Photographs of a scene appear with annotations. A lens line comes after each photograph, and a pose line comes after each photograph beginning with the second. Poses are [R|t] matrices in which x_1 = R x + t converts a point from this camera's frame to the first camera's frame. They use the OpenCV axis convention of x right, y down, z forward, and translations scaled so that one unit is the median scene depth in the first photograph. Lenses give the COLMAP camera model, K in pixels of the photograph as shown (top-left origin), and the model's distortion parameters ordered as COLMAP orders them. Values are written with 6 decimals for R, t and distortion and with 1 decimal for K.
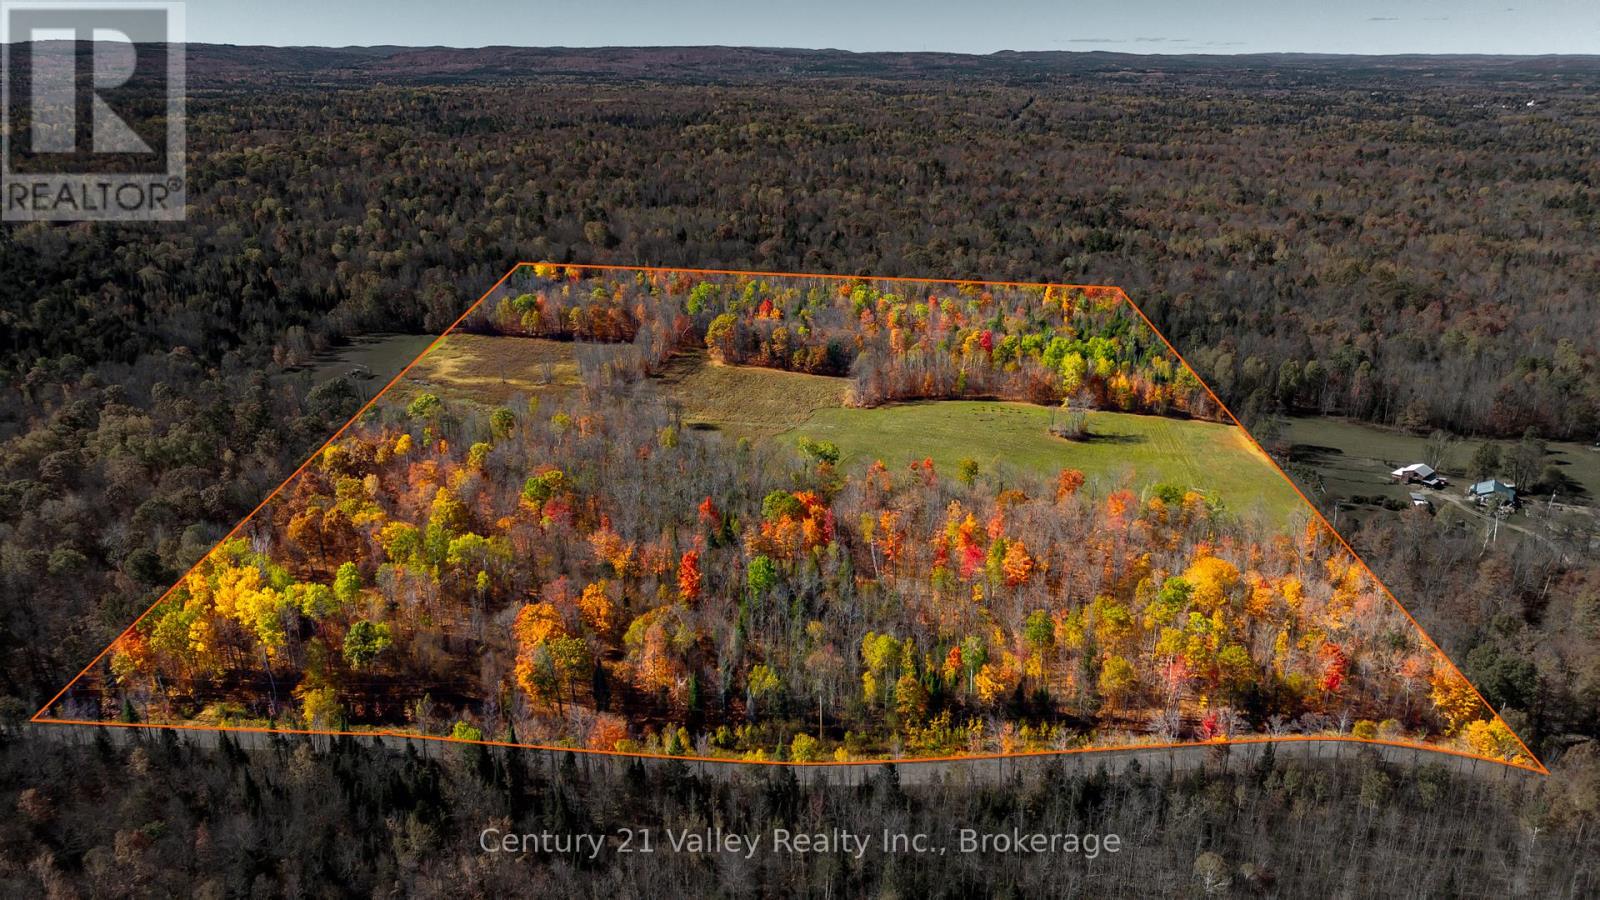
lens RADIAL K [[1085.2, 0, 795.8], [0, 1085.2, 450.9], [0, 0, 1]] dist [0.006236, -0.006149]
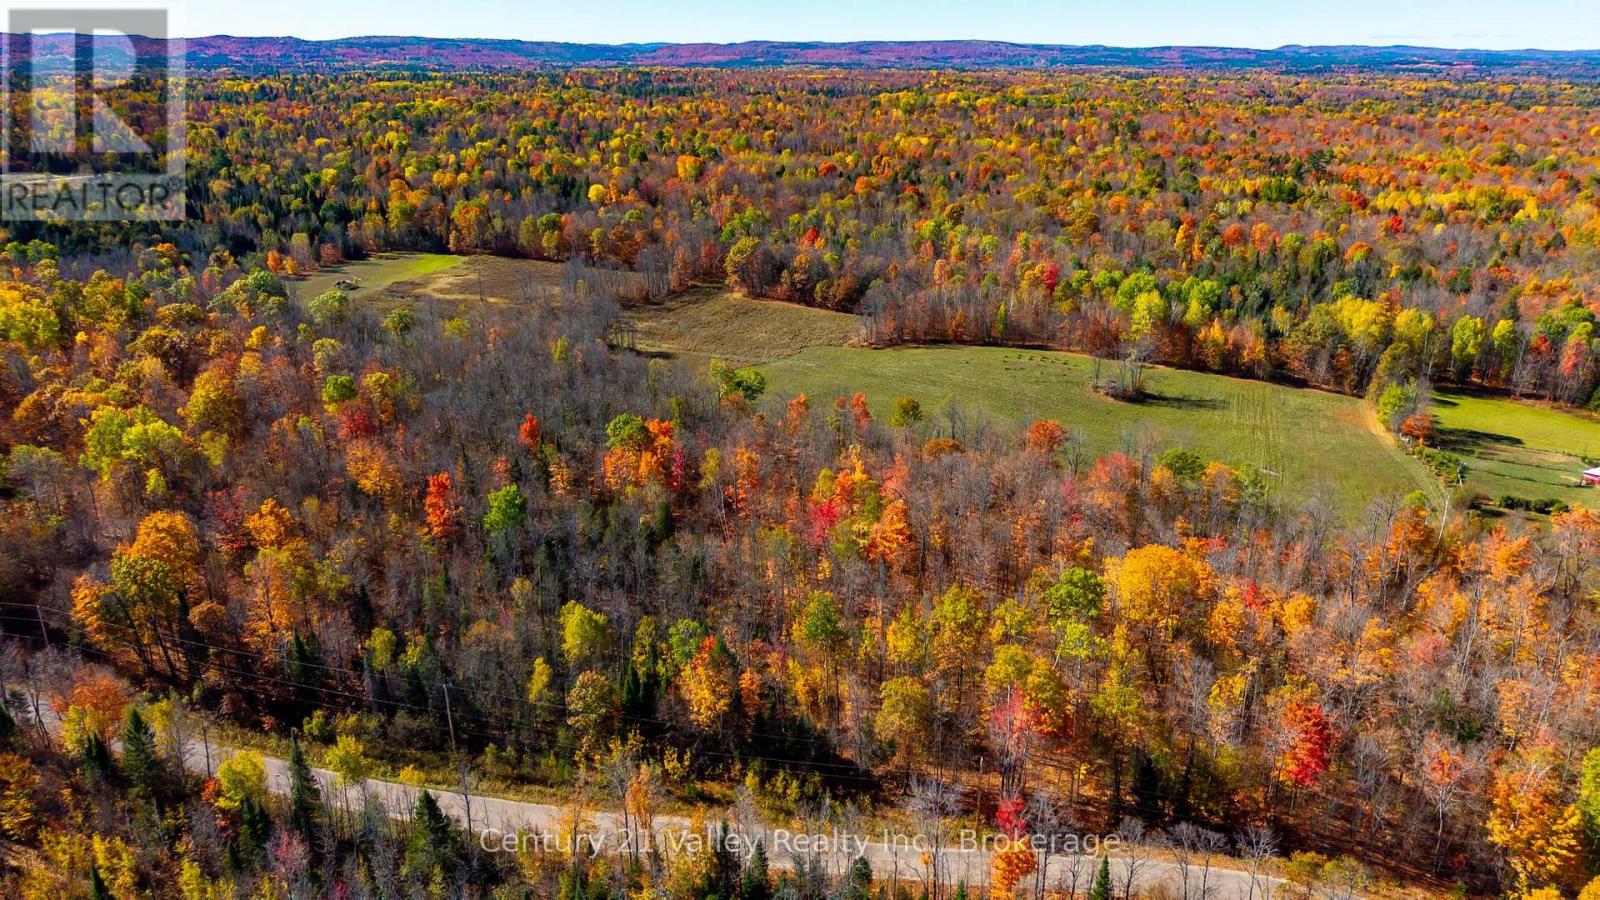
lens RADIAL K [[1085.2, 0, 796.3], [0, 1085.2, 452.7], [0, 0, 1]] dist [0.006236, -0.006149]
pose [[0.973763, 0.078762, -0.213499, 0.182699], [-0.078510, 0.996866, 0.009670, 0.033065], [0.213591, 0.007345, 0.976895, 0.207146]]
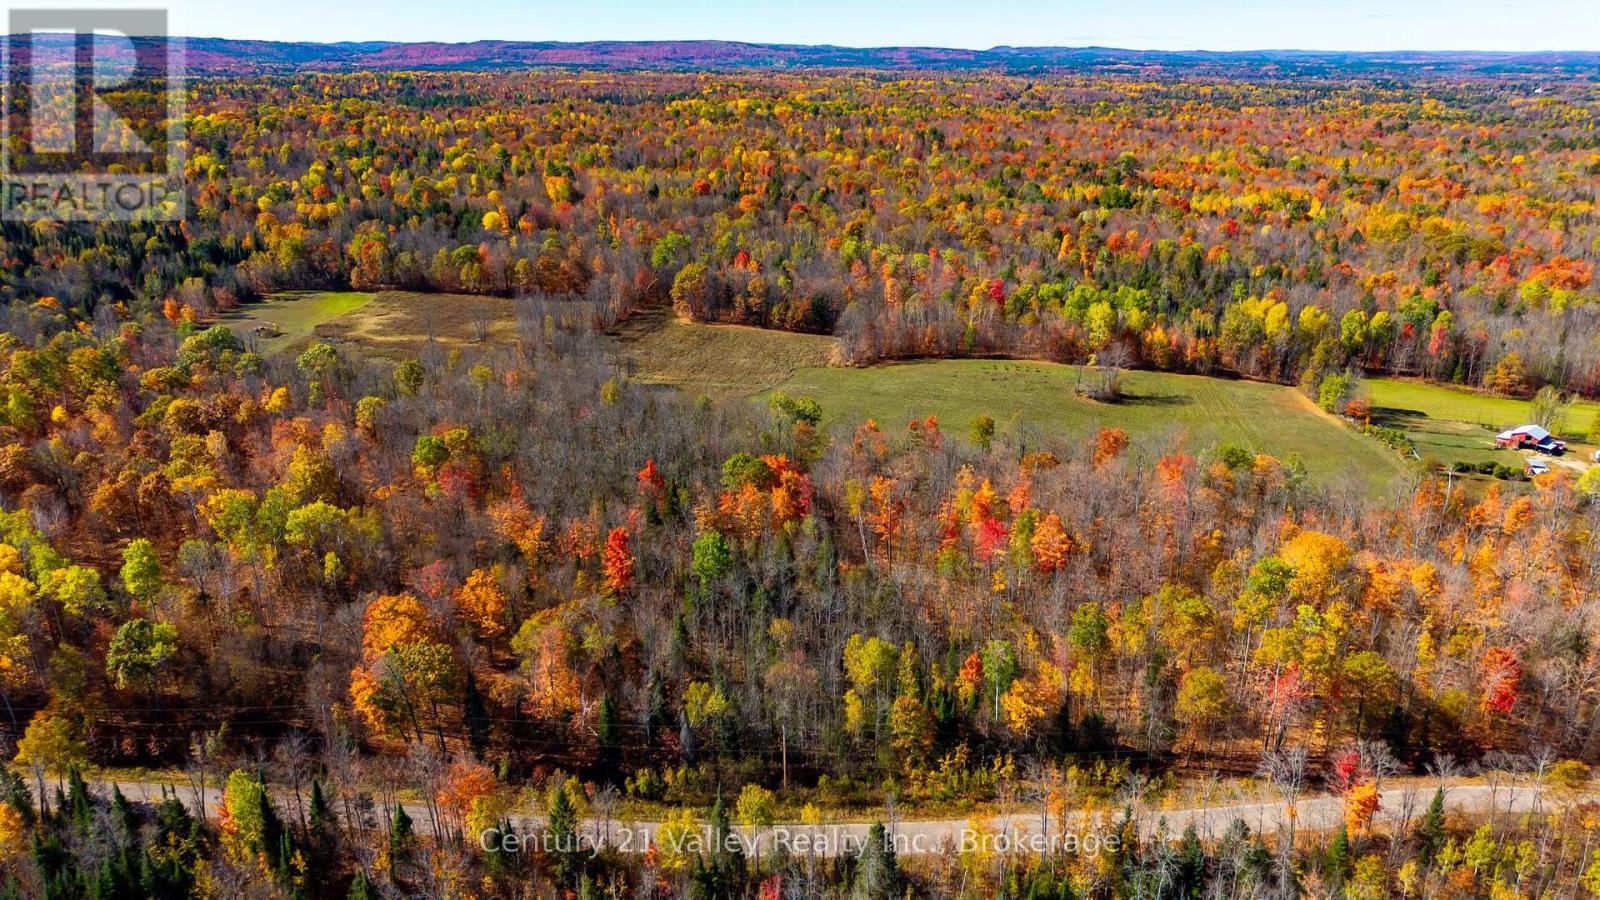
lens RADIAL K [[1085.2, 0, 799.7], [0, 1085.2, 448.8], [0, 0, 1]] dist [0.006236, -0.006149]
pose [[0.999975, -0.001218, 0.006982, 0.014596], [0.001224, 0.999999, -0.000846, 0.024337], [-0.006981, 0.000854, 0.999975, 0.152276]]
